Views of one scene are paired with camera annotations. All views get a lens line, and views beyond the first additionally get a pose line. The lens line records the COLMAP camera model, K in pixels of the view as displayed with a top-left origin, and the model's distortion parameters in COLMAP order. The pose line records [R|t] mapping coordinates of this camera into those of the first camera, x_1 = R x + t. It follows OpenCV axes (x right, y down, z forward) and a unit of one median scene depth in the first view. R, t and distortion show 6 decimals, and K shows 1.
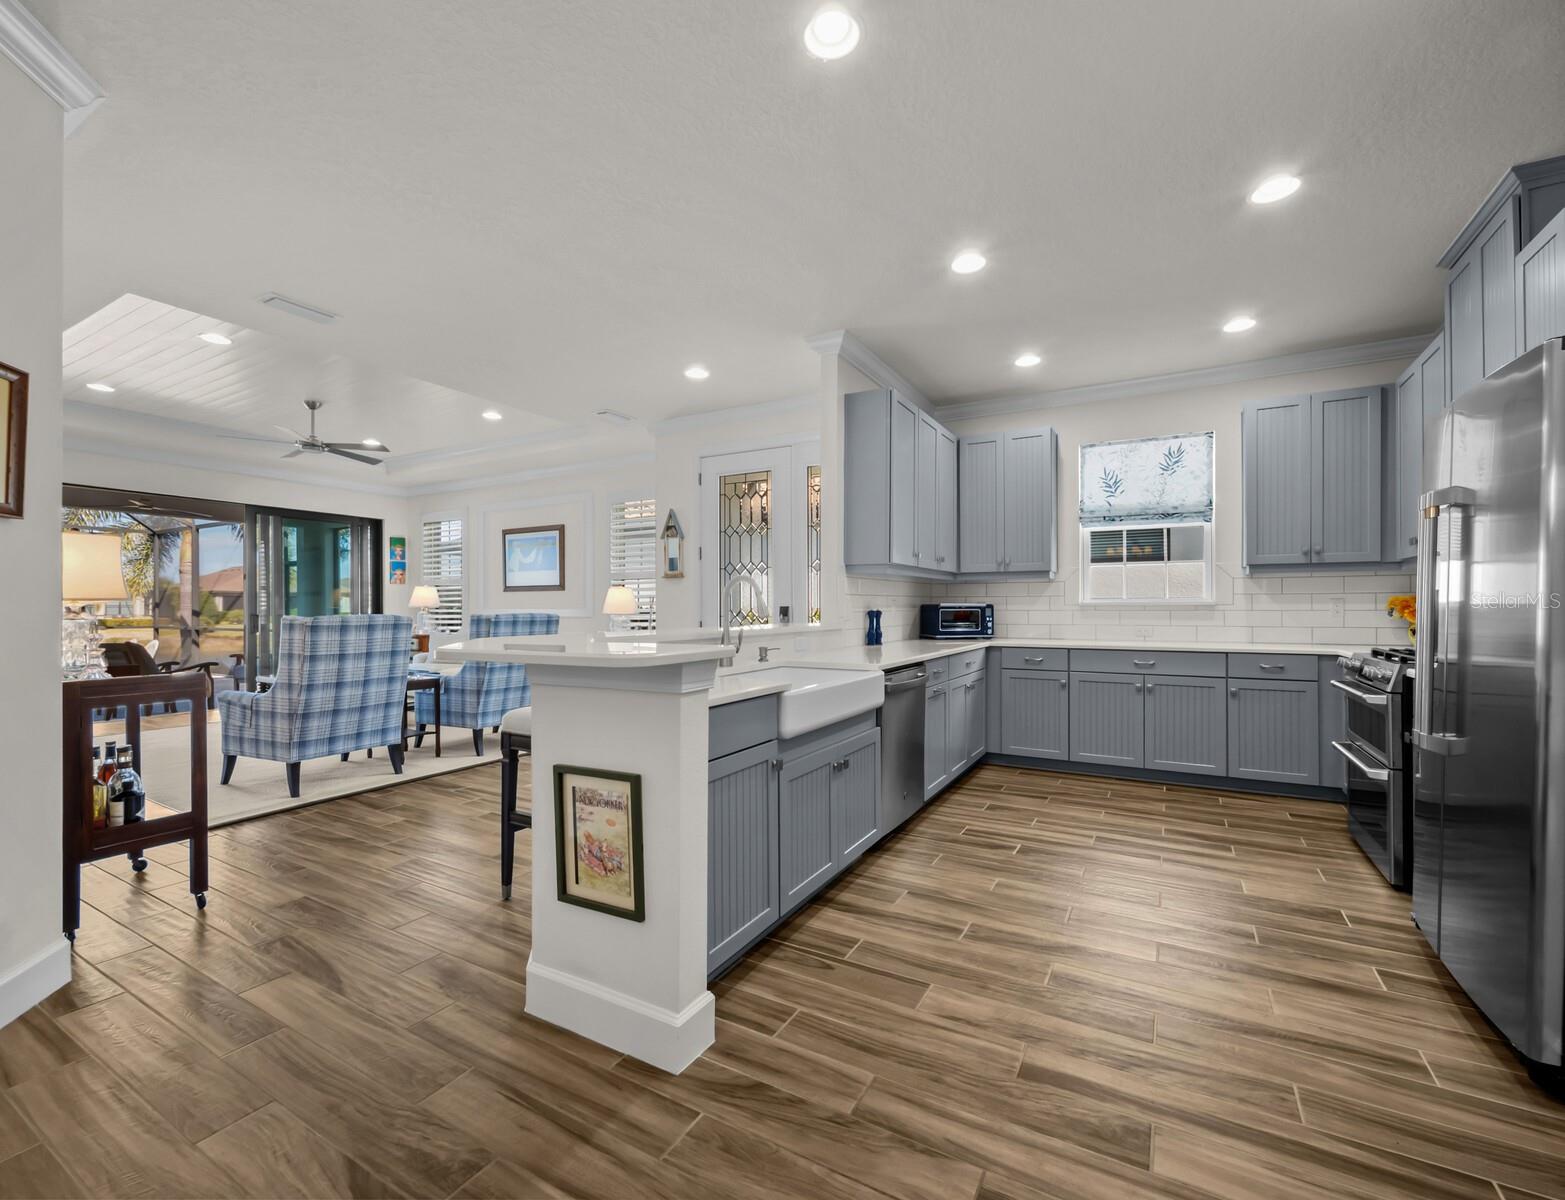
lens RADIAL K [[668.7, 0, 812.8], [0, 668.7, 606.6], [0, 0, 1]] dist [0.000792, 0.000097]
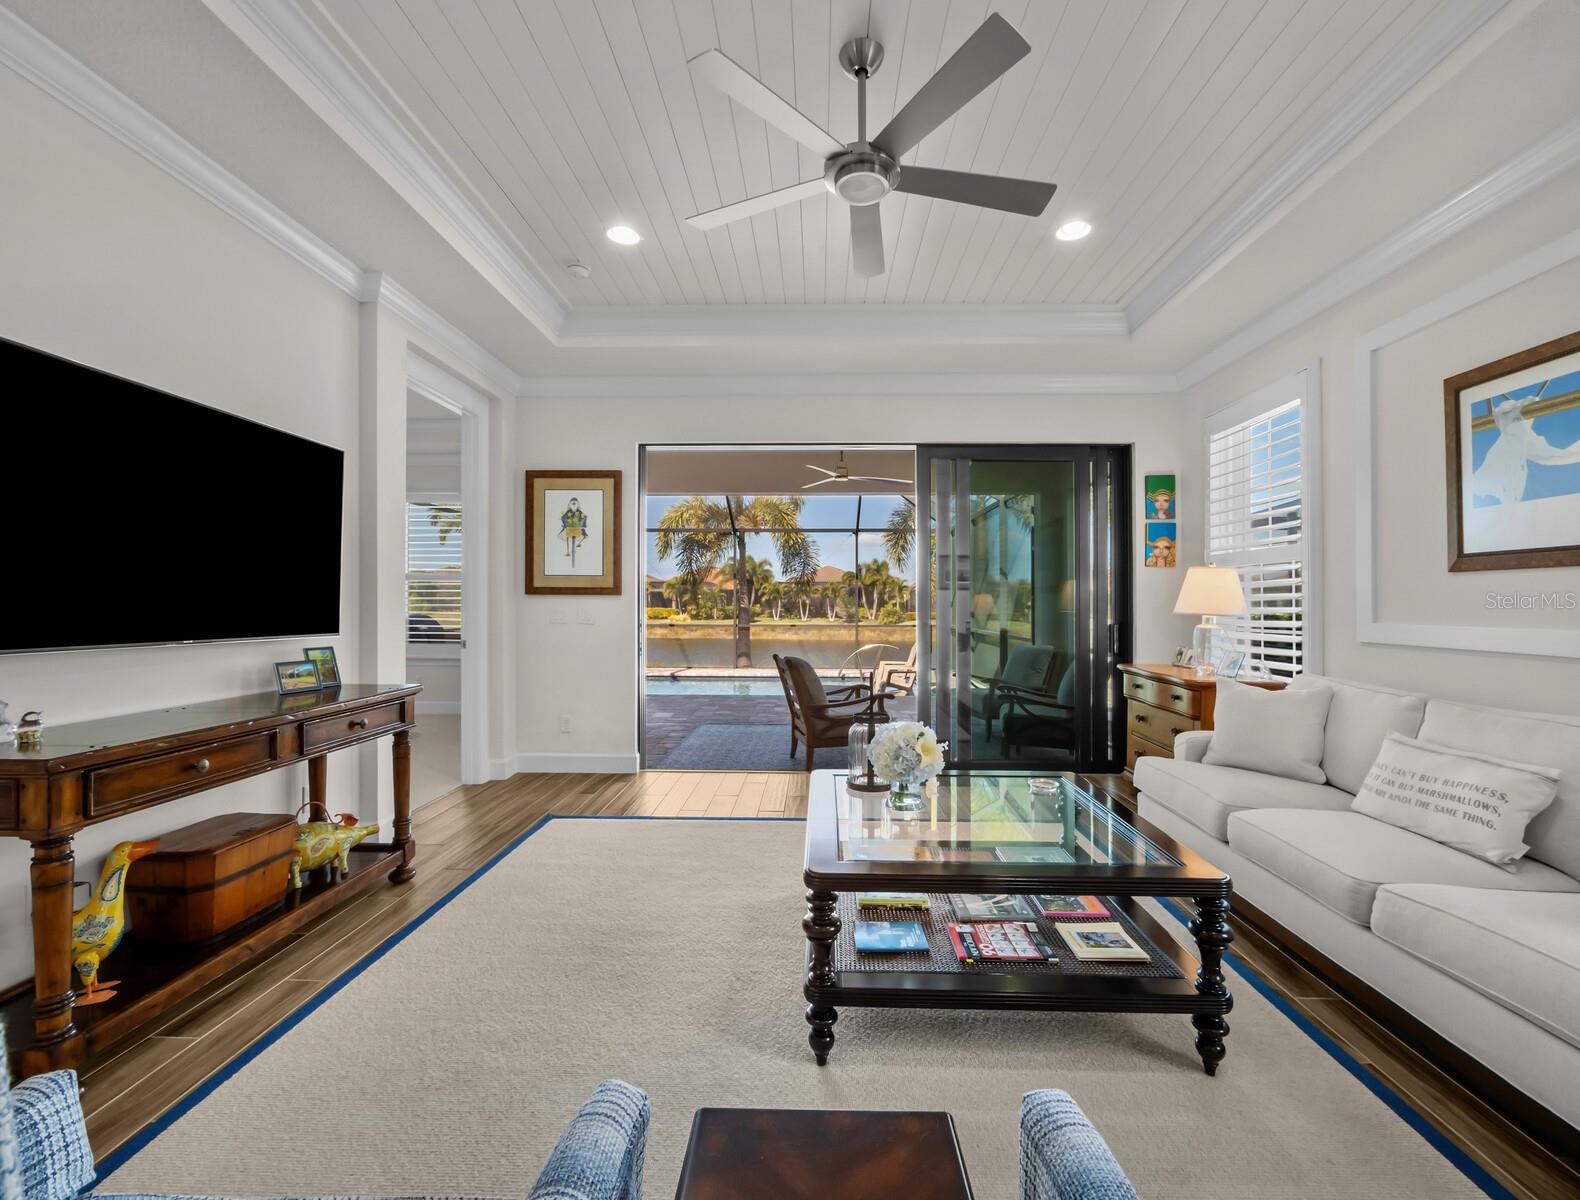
lens RADIAL K [[686.1, 0, 793.2], [0, 686.1, 603.2], [0, 0, 1]] dist [-0.002669, -0.000082]
pose [[0.451055, 0.001986, -0.892494, -0.293794], [-0.003014, 0.999995, 0.000702, -0.006175], [0.892491, 0.002373, 0.451059, 0.538337]]
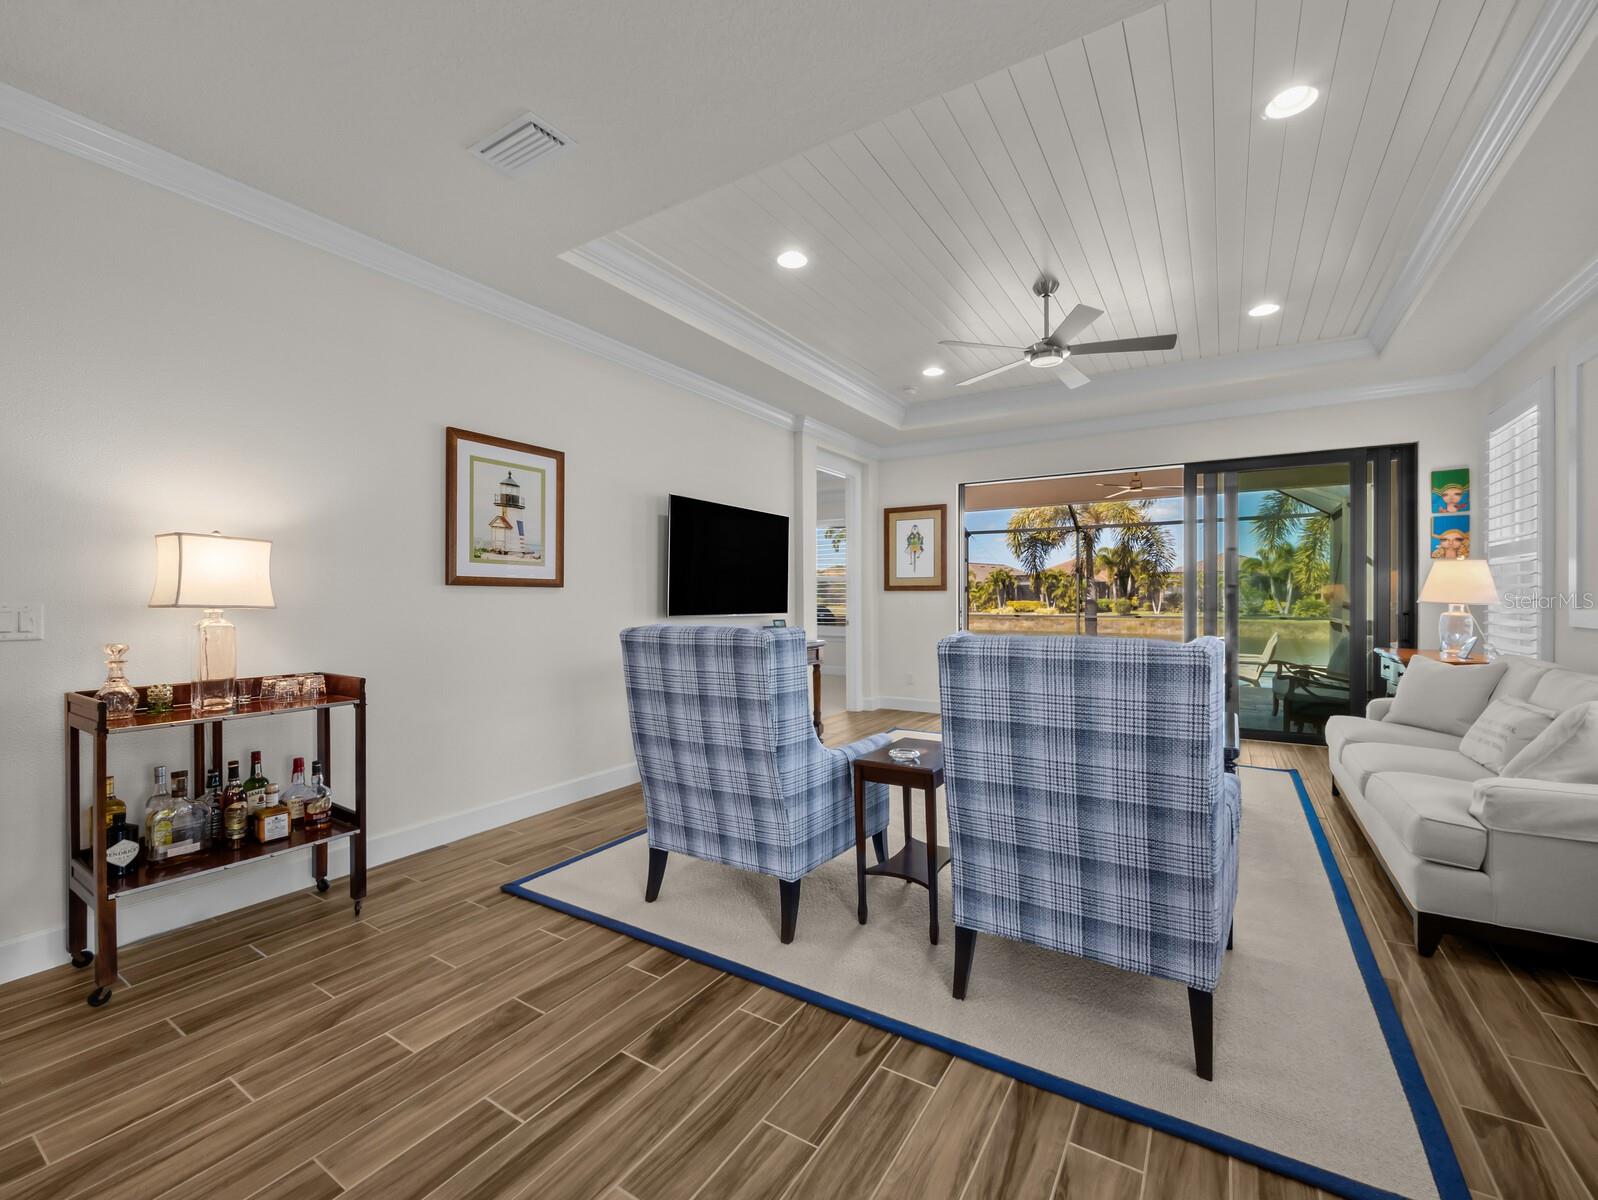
lens RADIAL K [[669.6, 0, 790.3], [0, 669.6, 604.8], [0, 0, 1]] dist [-0.000519, -0.000051]
pose [[-0.069357, 0.012731, -0.997511, -0.059677], [0.004015, 0.999914, 0.012483, -0.005930], [0.997584, -0.003139, -0.069403, 0.537387]]
